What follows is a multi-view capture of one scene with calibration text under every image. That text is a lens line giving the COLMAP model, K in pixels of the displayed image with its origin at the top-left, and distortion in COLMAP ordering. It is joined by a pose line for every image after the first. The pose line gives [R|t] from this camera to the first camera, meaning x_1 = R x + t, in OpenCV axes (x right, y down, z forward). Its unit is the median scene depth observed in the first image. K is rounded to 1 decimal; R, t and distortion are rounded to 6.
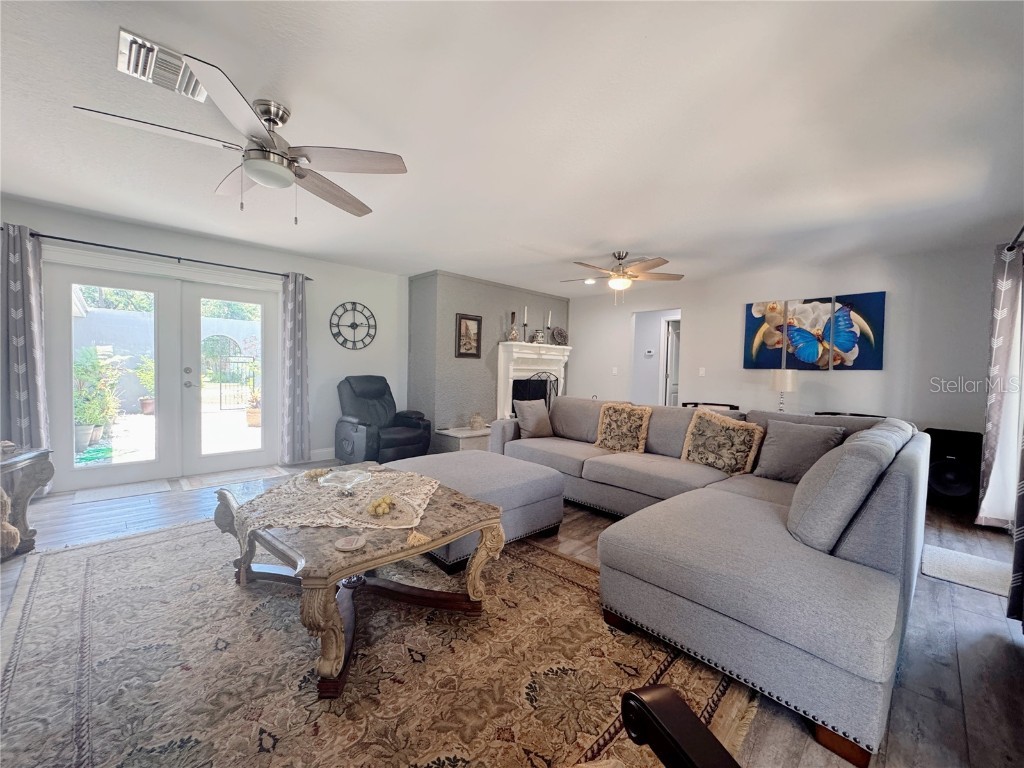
lens RADIAL K [[408.2, 0, 511.6], [0, 408.2, 383.2], [0, 0, 1]] dist [-0.005136, 0.000901]
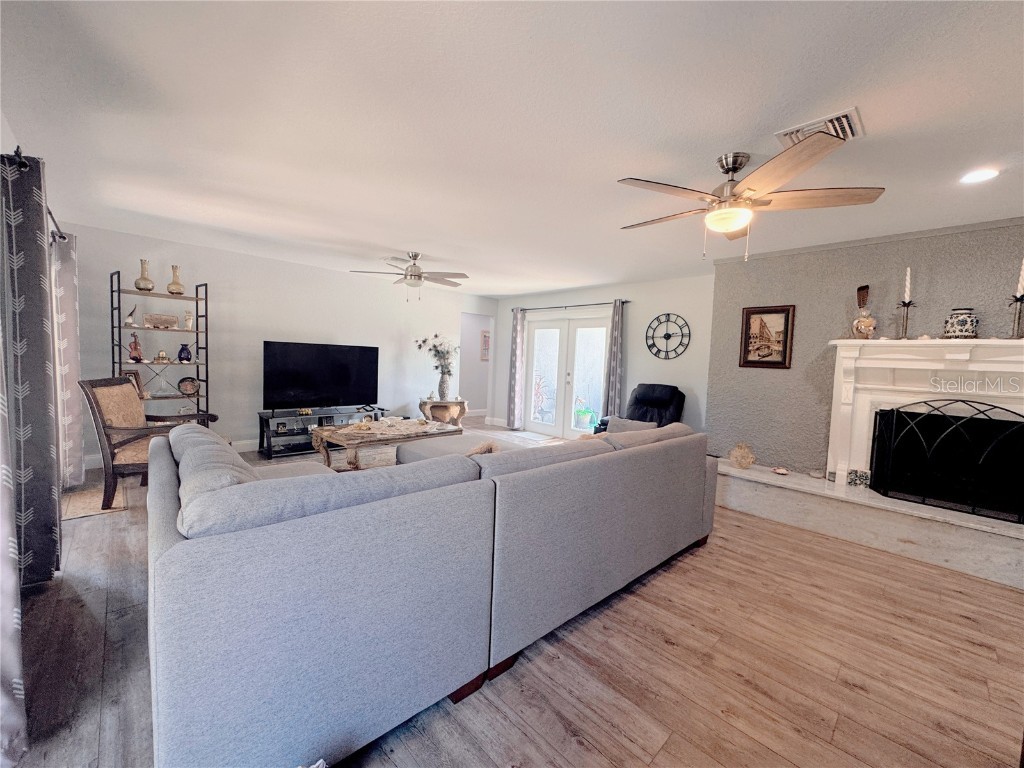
lens RADIAL K [[408.2, 0, 511.9], [0, 408.2, 386.8], [0, 0, 1]] dist [-0.005136, 0.000901]
pose [[-0.011897, 0.045783, -0.998881, 0.674339], [-0.075619, 0.996049, 0.046554, -0.032250], [0.997066, 0.076089, -0.008387, 0.638736]]
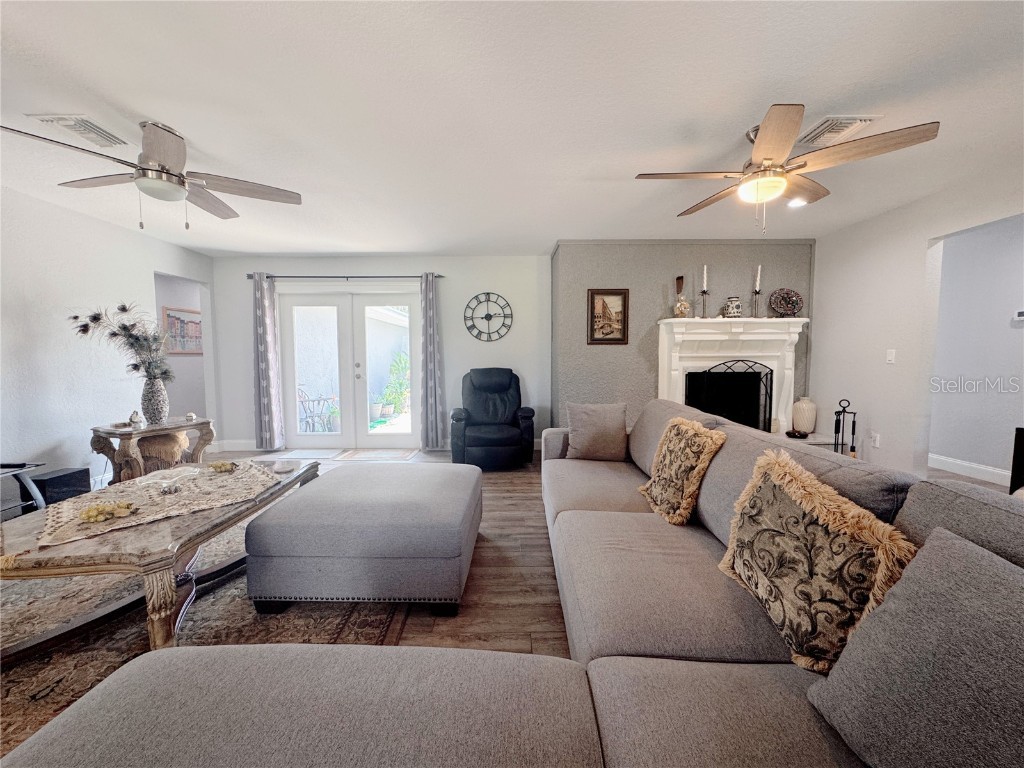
lens RADIAL K [[408.2, 0, 510.1], [0, 408.2, 385.1], [0, 0, 1]] dist [-0.005136, 0.000901]
pose [[0.718609, 0.022848, -0.695039, 0.341076], [-0.003027, 0.999553, 0.029729, -0.007189], [0.695408, -0.019260, 0.718357, 0.338384]]
